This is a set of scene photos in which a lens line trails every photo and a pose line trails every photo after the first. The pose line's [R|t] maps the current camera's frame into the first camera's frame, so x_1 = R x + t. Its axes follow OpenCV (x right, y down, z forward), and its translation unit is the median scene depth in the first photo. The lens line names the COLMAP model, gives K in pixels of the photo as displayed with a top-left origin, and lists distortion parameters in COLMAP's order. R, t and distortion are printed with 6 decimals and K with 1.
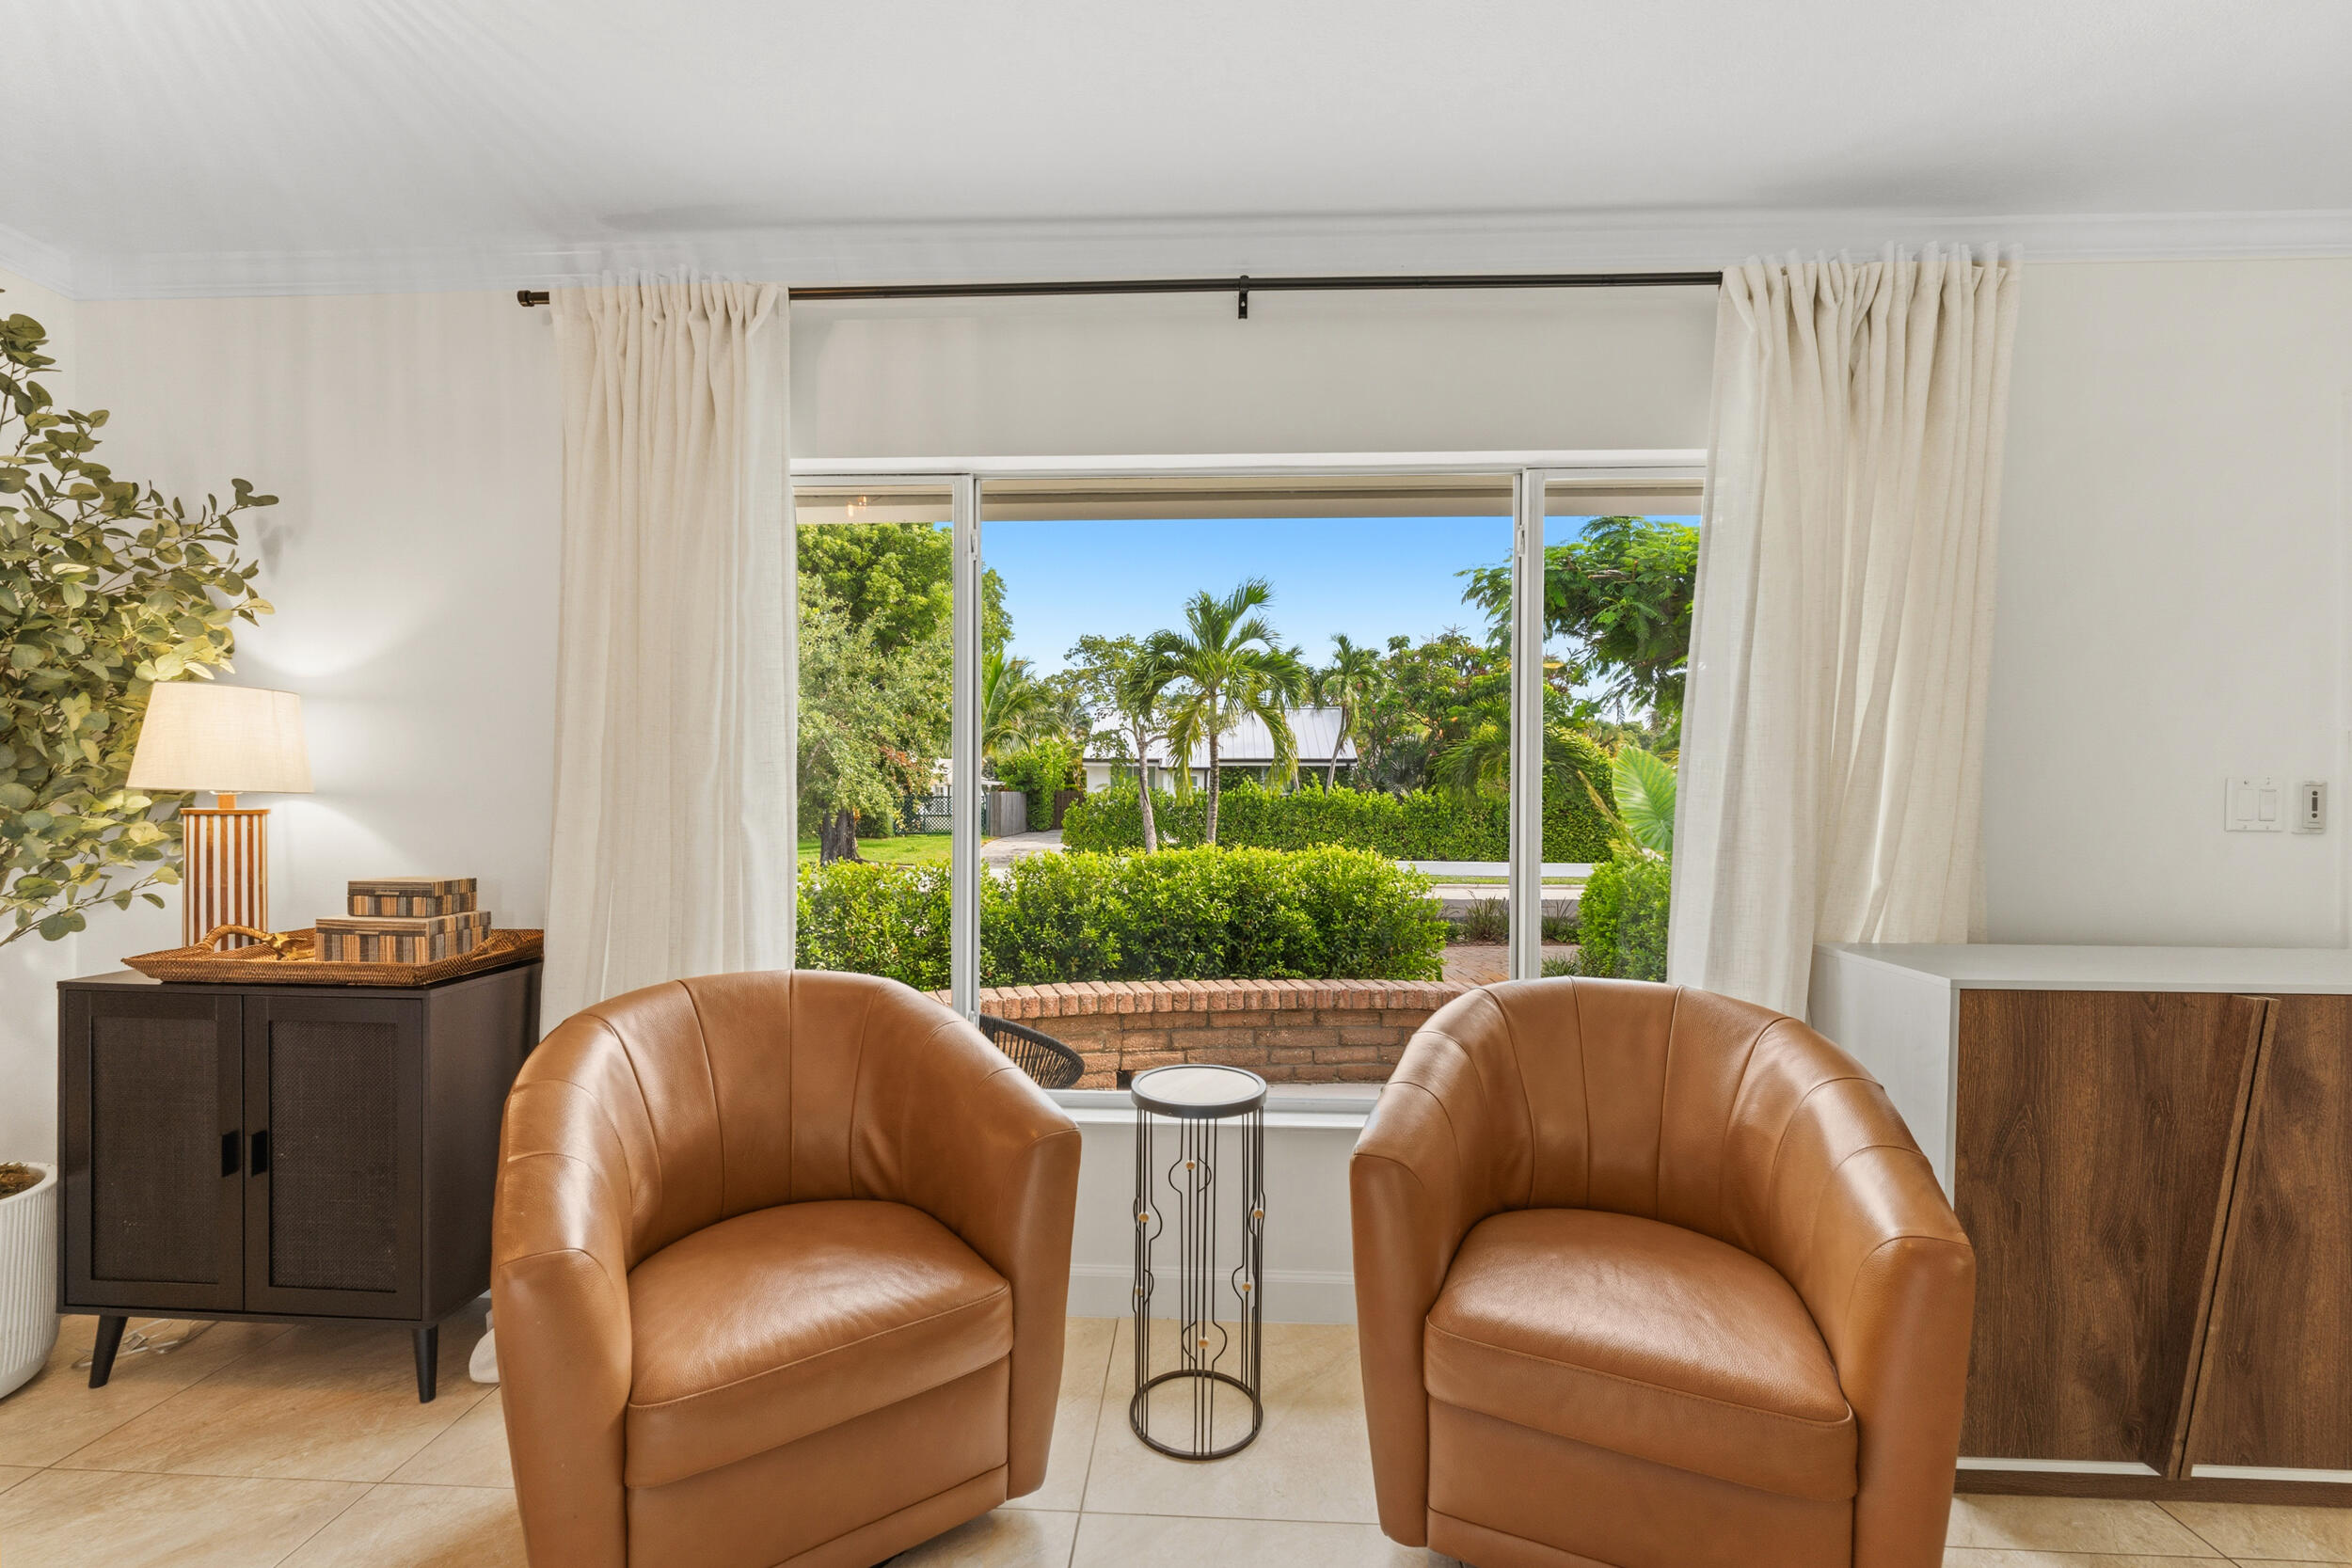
lens RADIAL K [[965.8, 0, 1170.7], [0, 965.8, 790.4], [0, 0, 1]] dist [0.001226, 0.000026]
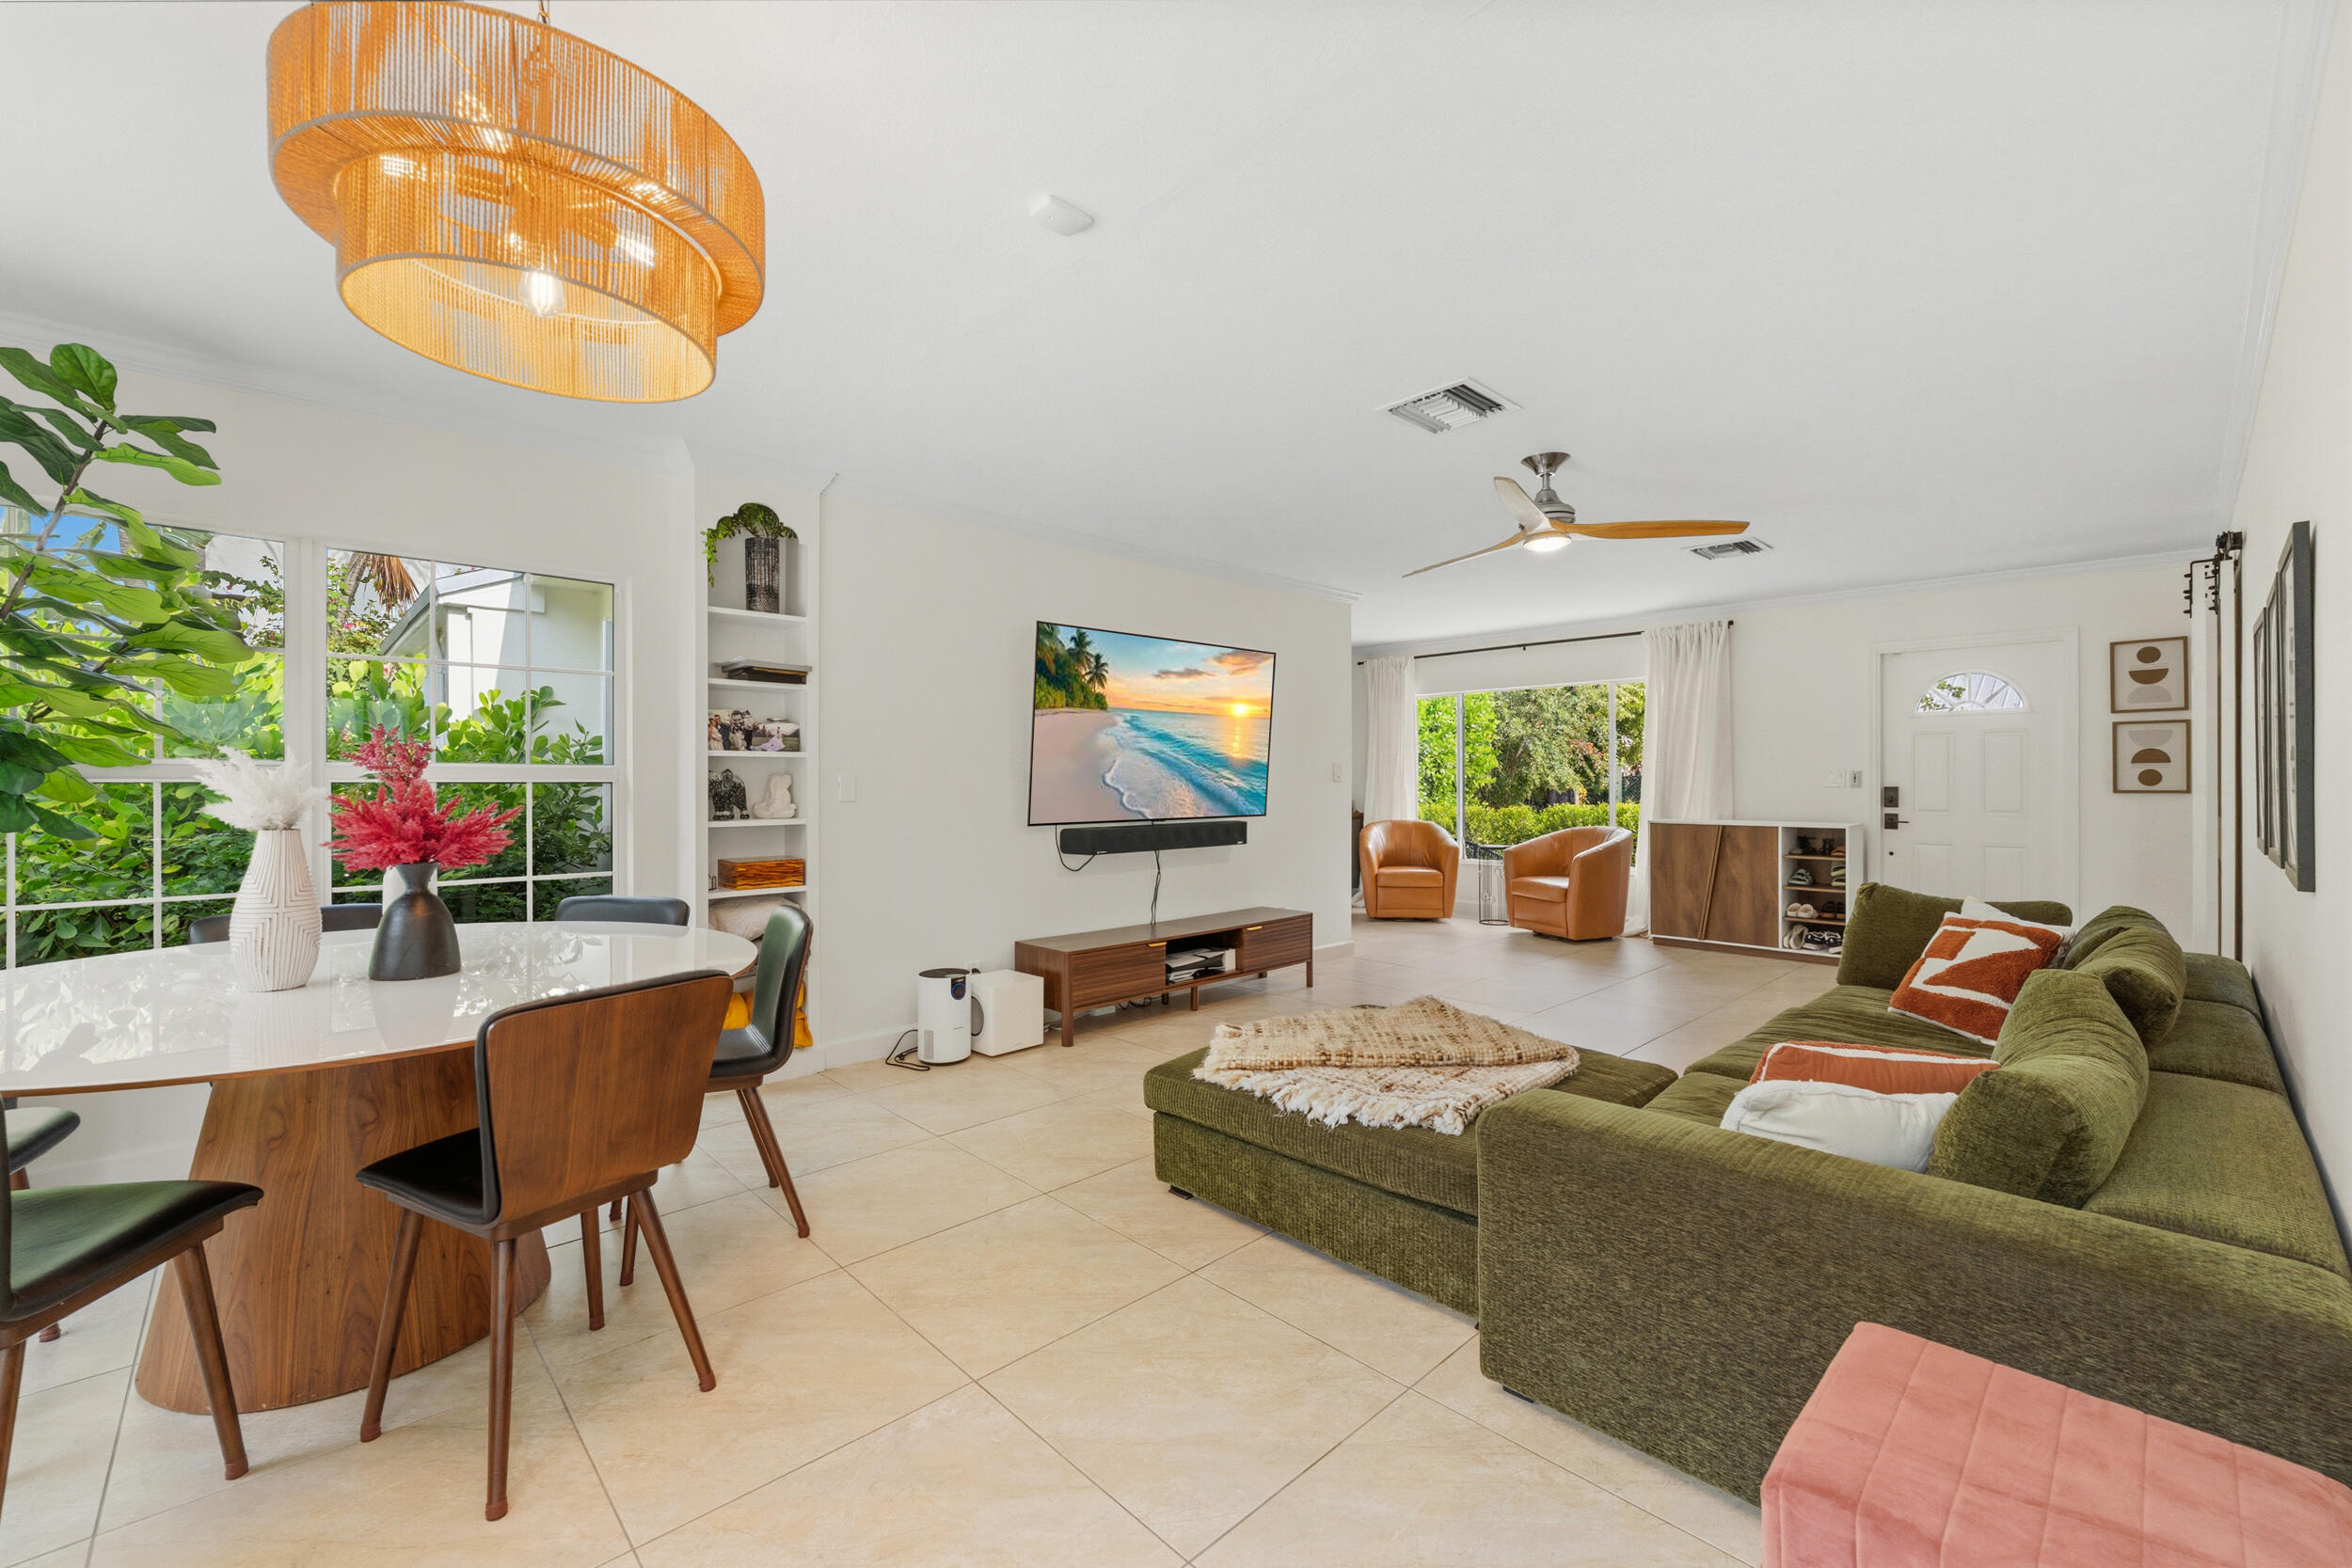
lens RADIAL K [[965.8, 0, 1173.2], [0, 965.8, 768.9], [0, 0, 1]] dist [0.001226, 0.000026]
pose [[0.722317, -0.006269, -0.691534, 2.081645], [0.003213, 0.999979, -0.005709, -0.007469], [0.691555, 0.001902, 0.722321, -3.253639]]
